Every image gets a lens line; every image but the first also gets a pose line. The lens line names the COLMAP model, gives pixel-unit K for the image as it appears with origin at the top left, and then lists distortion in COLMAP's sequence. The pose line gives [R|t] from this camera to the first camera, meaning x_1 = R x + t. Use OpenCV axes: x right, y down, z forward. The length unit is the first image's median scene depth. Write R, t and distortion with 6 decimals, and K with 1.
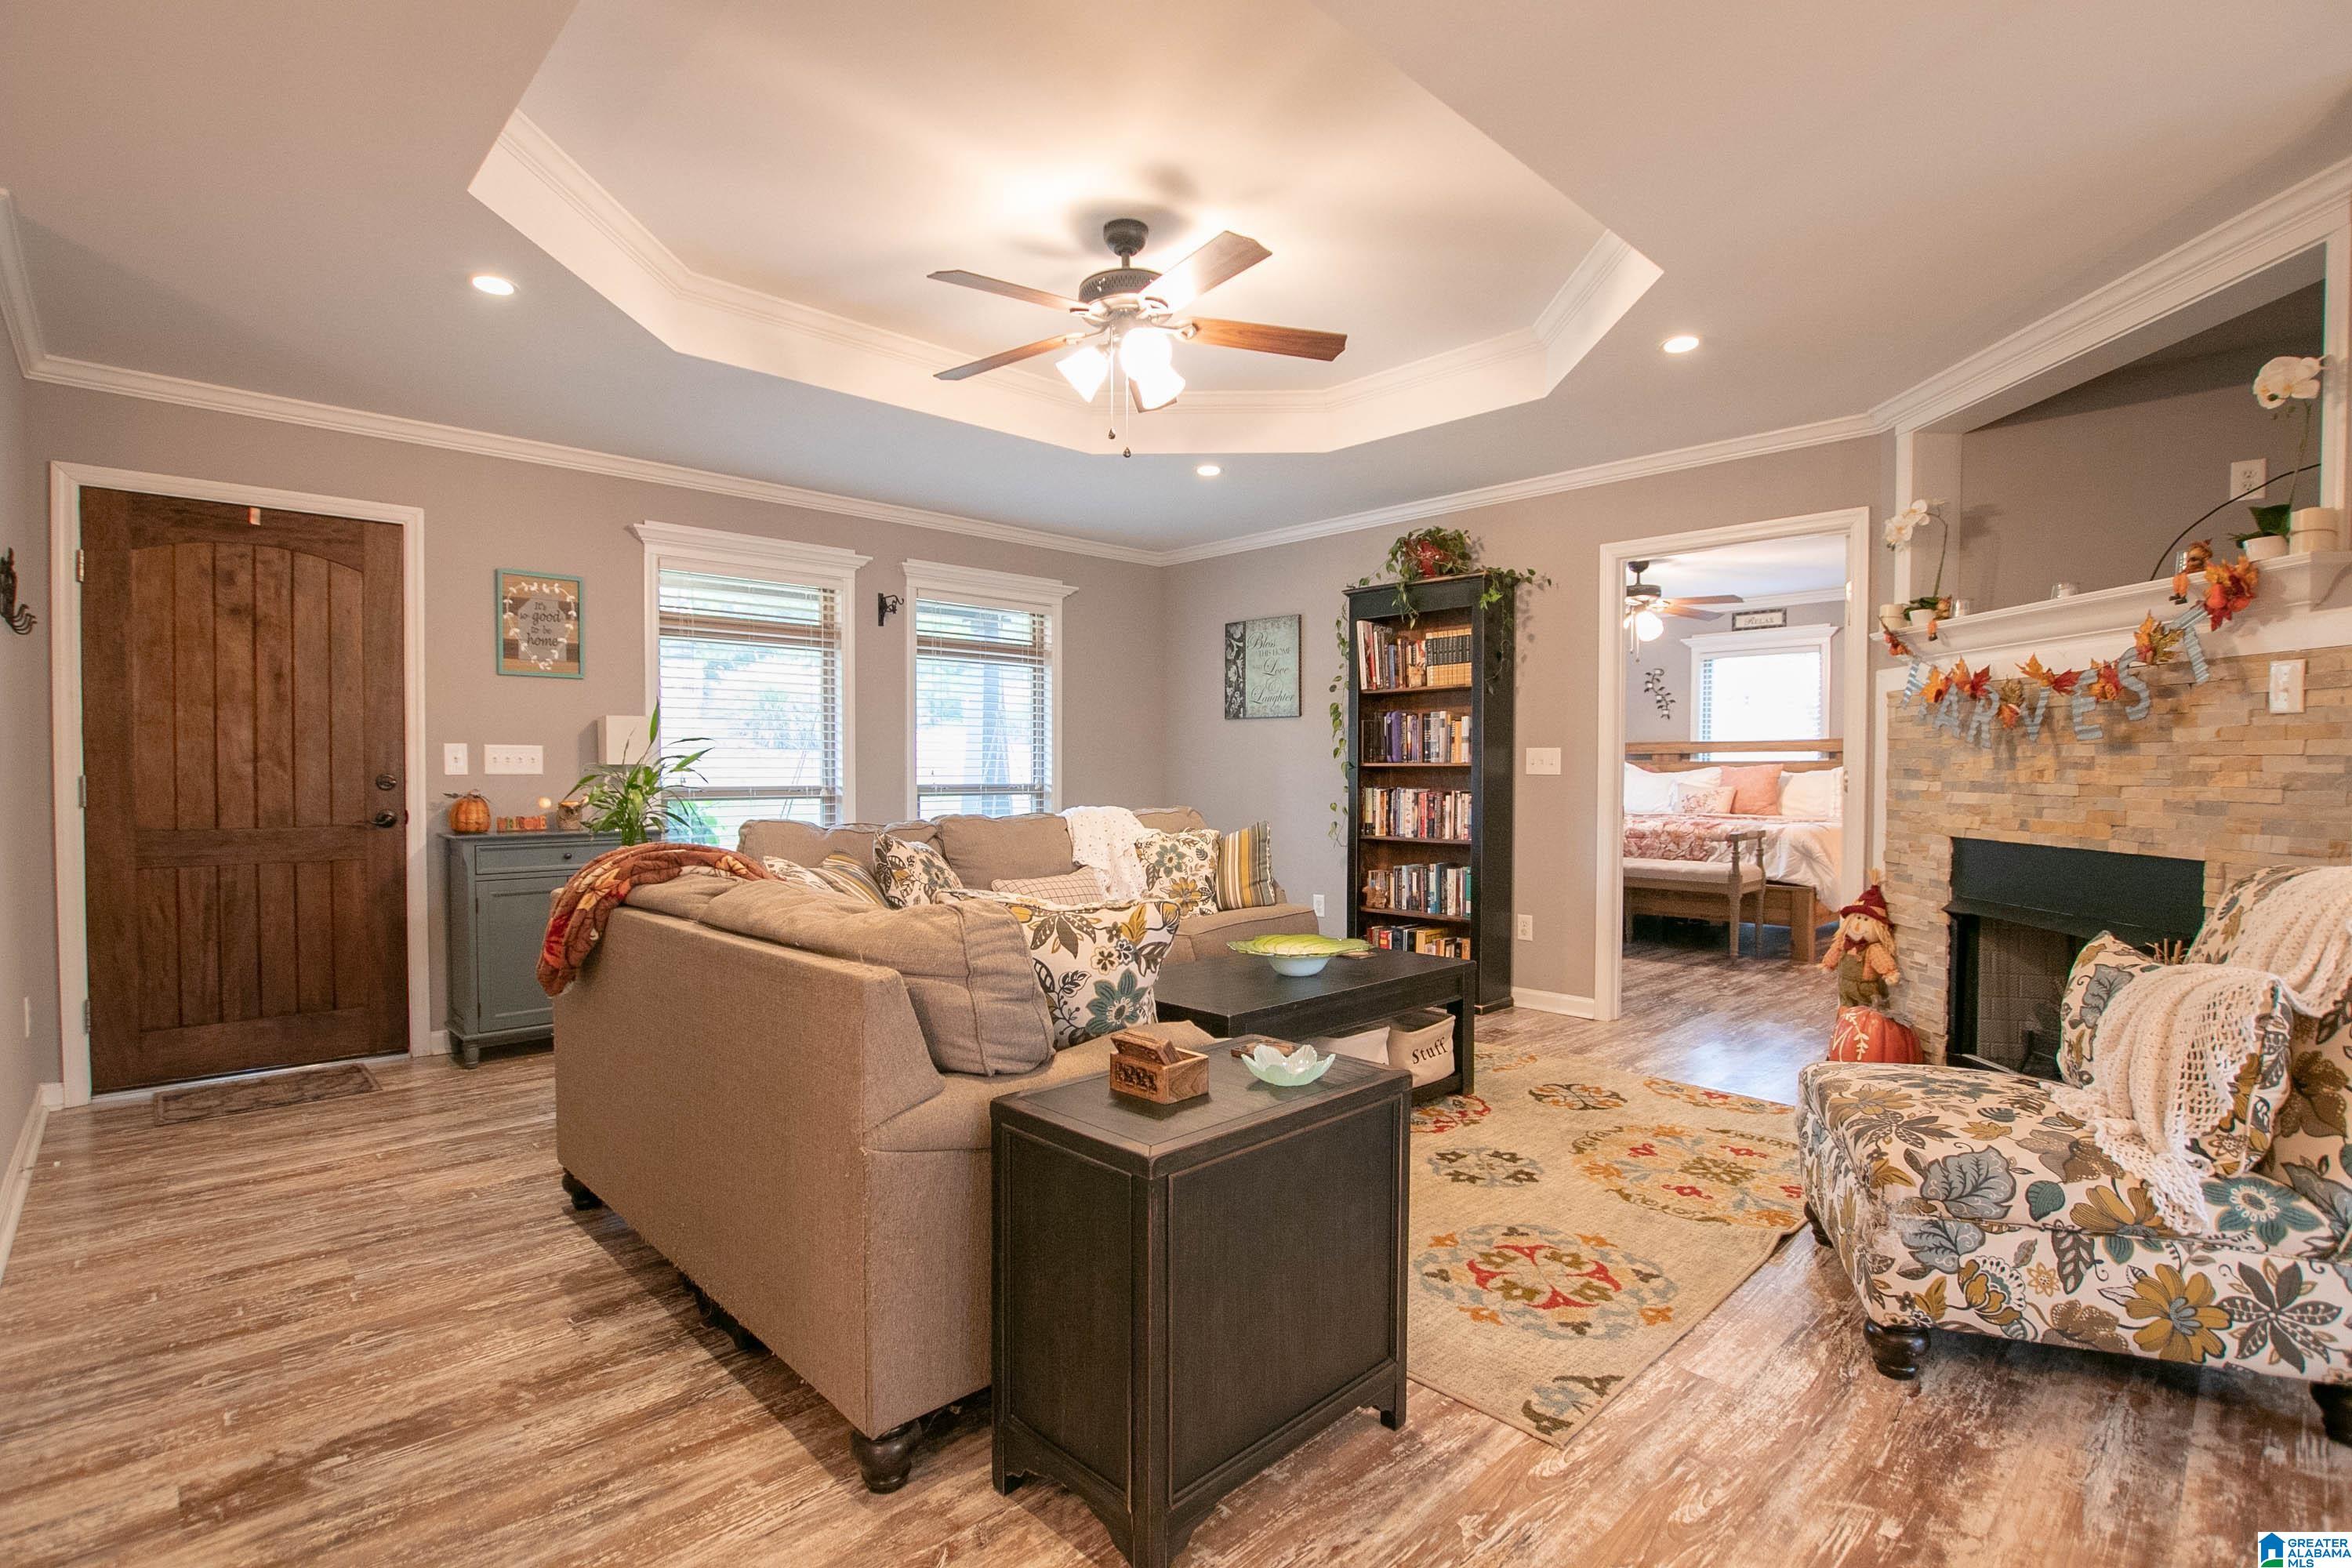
lens RADIAL K [[1102.4, 0, 1153.6], [0, 1102.4, 793.1], [0, 0, 1]] dist [-0.027296, 0.000168]
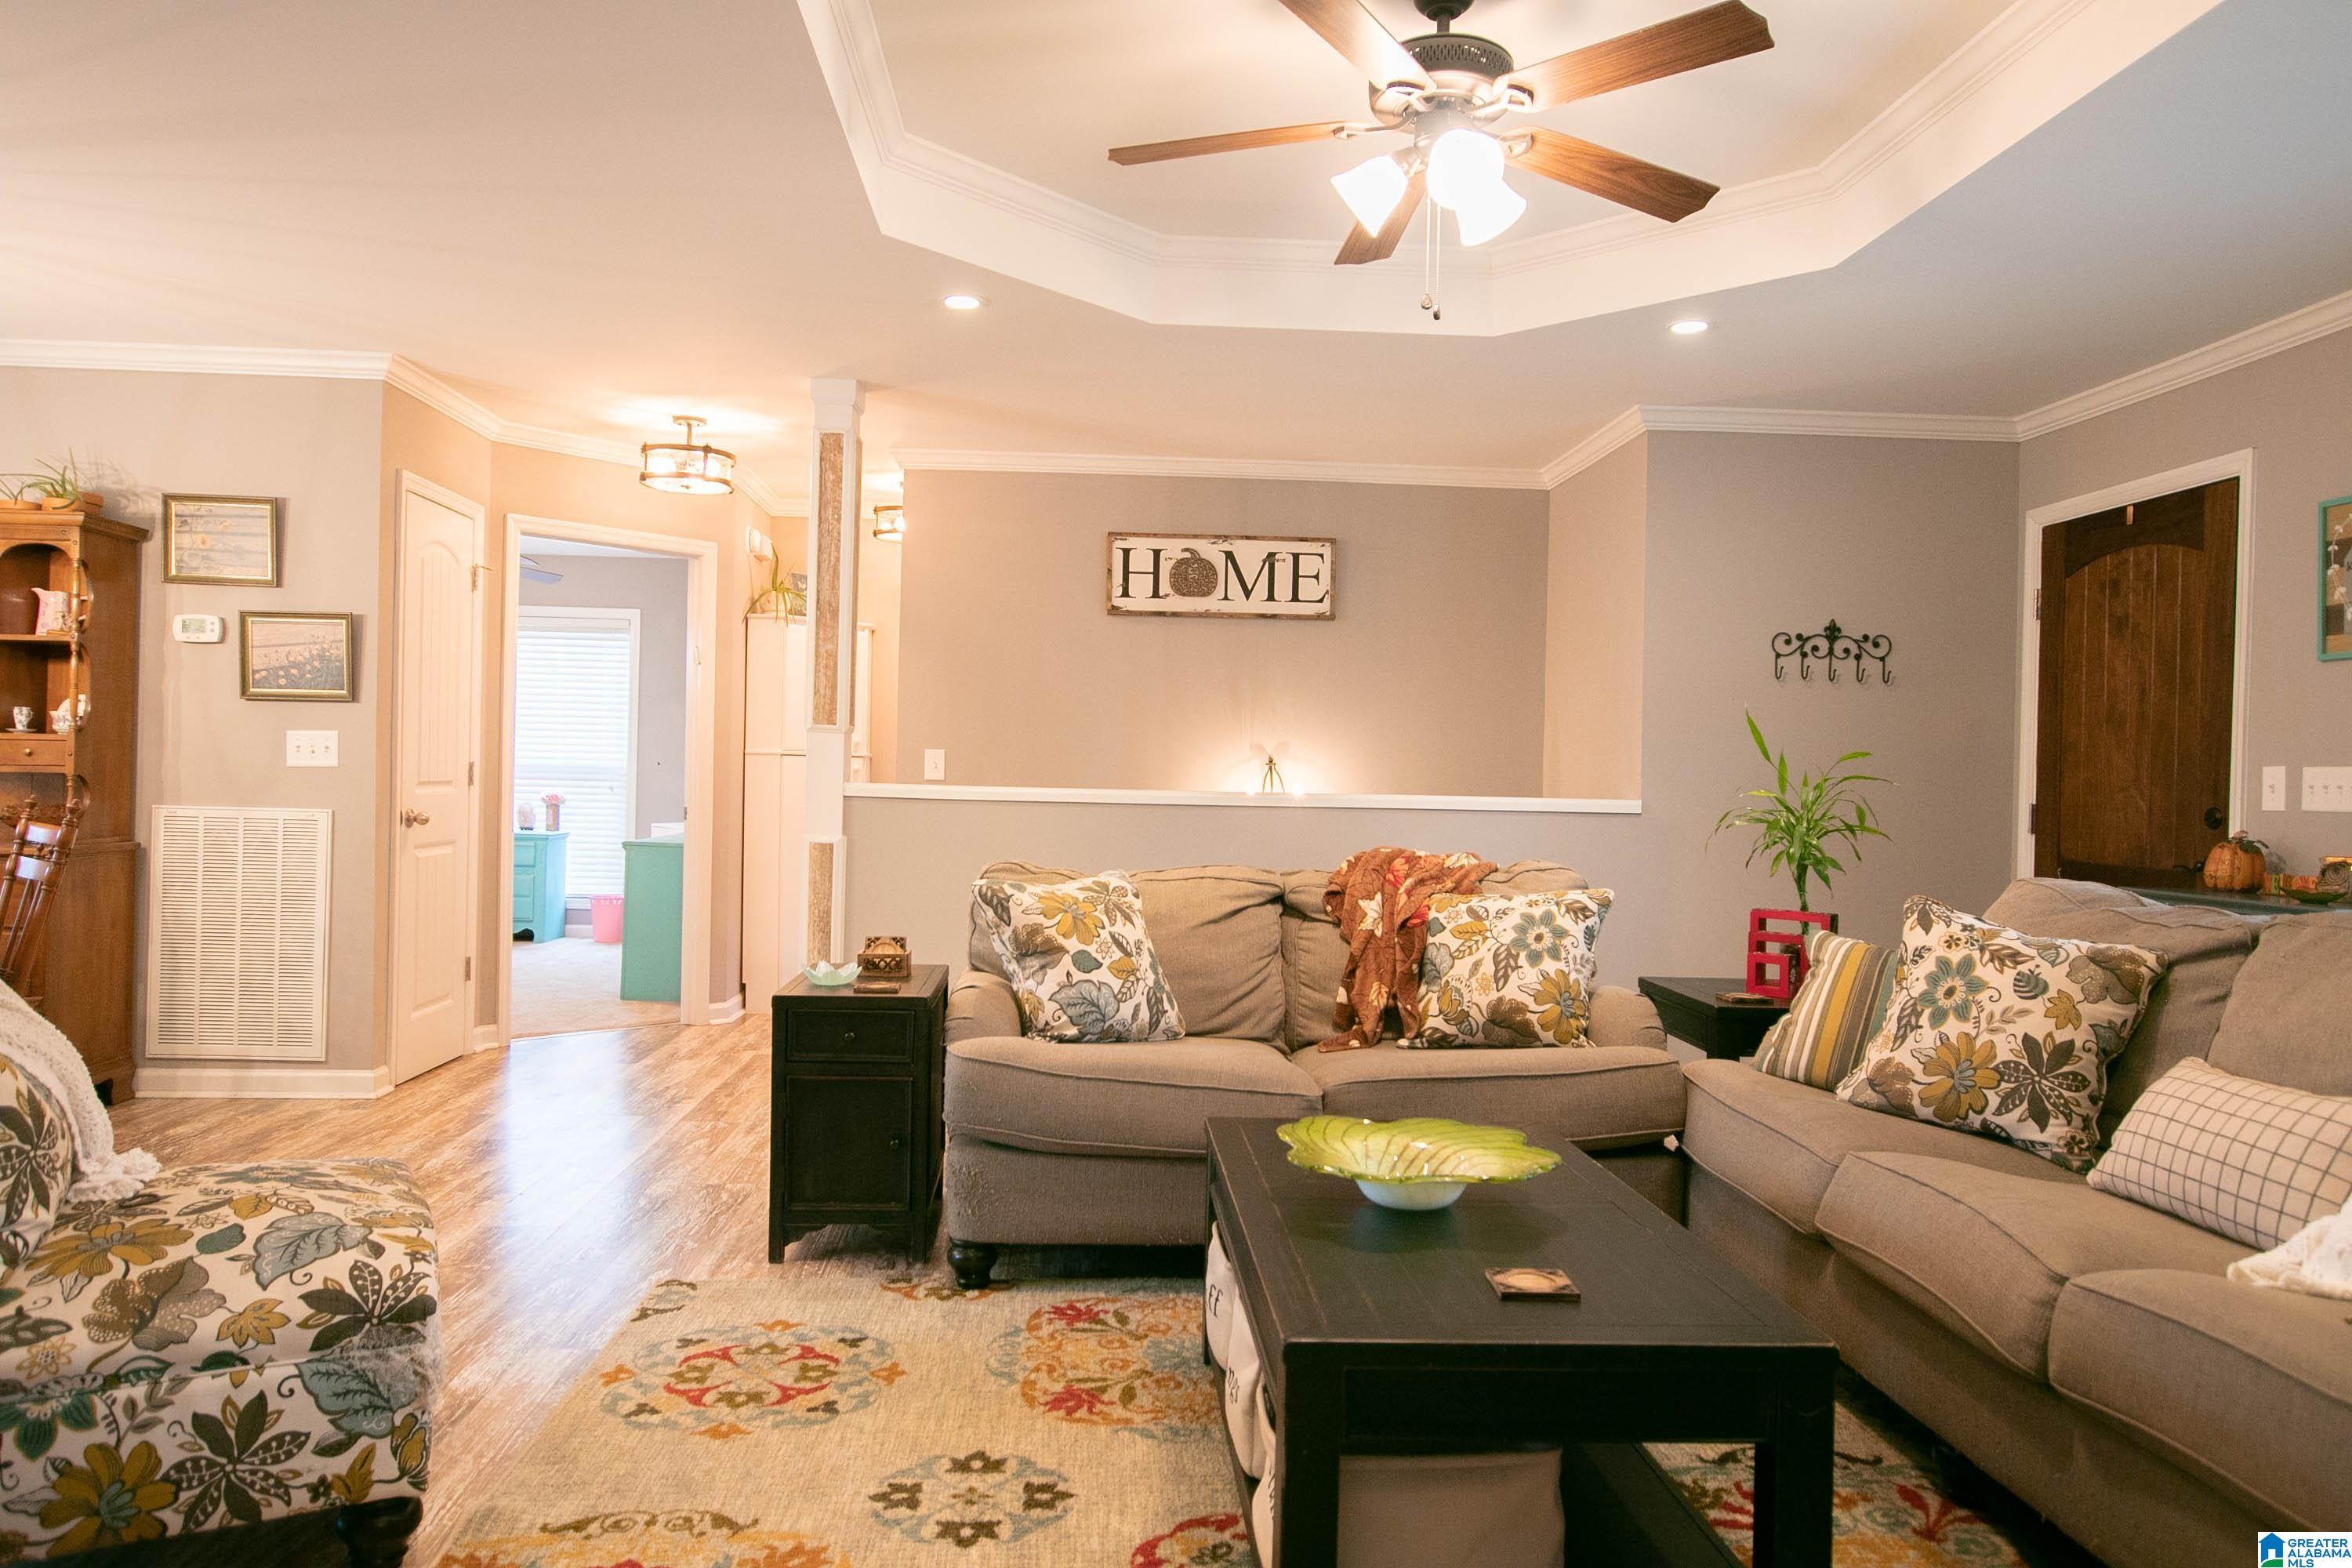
lens RADIAL K [[1588.1, 0, 1170.3], [0, 1588.1, 786.9], [0, 0, 1]] dist [-0.006183, 0.005931]
pose [[-0.641224, -0.010701, -0.767279, 0.736952], [-0.037716, 0.999134, 0.017585, -0.028748], [0.766426, 0.040215, -0.641072, 1.356692]]
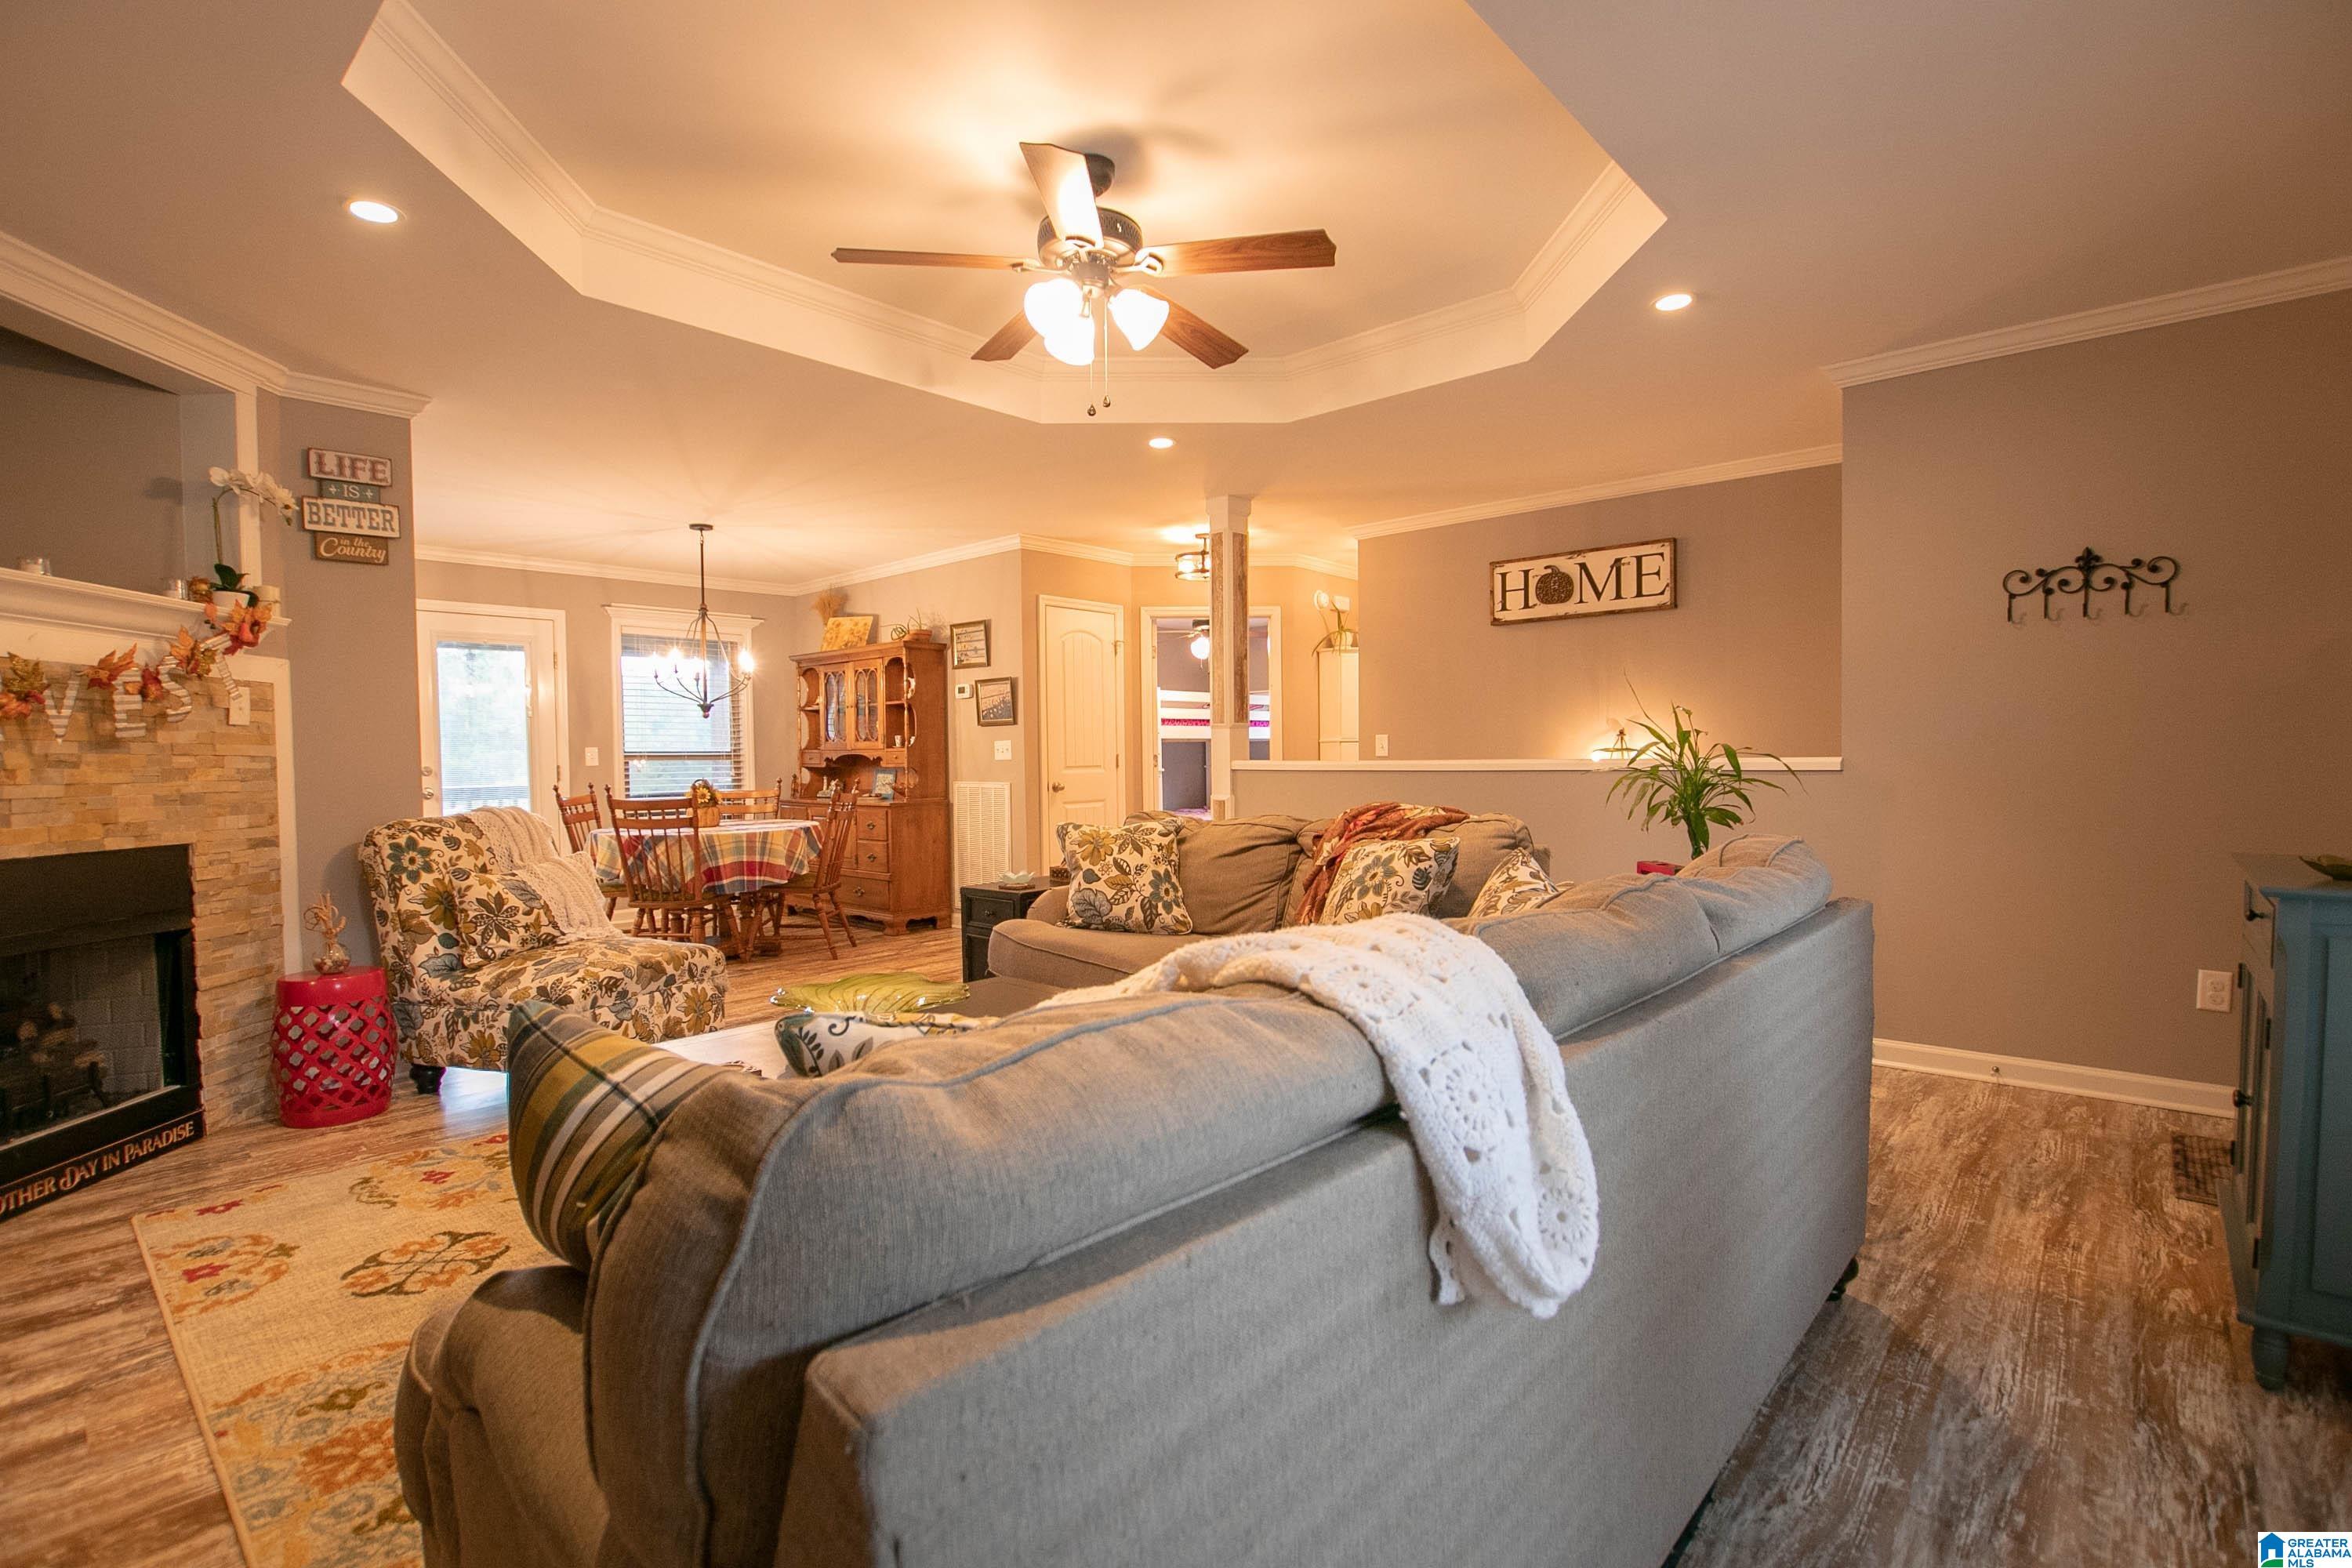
lens RADIAL K [[1090.9, 0, 1158.2], [0, 1090.9, 795.9], [0, 0, 1]] dist [-0.030246, 0.004509]
pose [[-0.996960, 0.014563, -0.076548, -0.003934], [0.010168, 0.998294, 0.057490, -0.035865], [0.077255, 0.056537, -0.995407, 1.731576]]
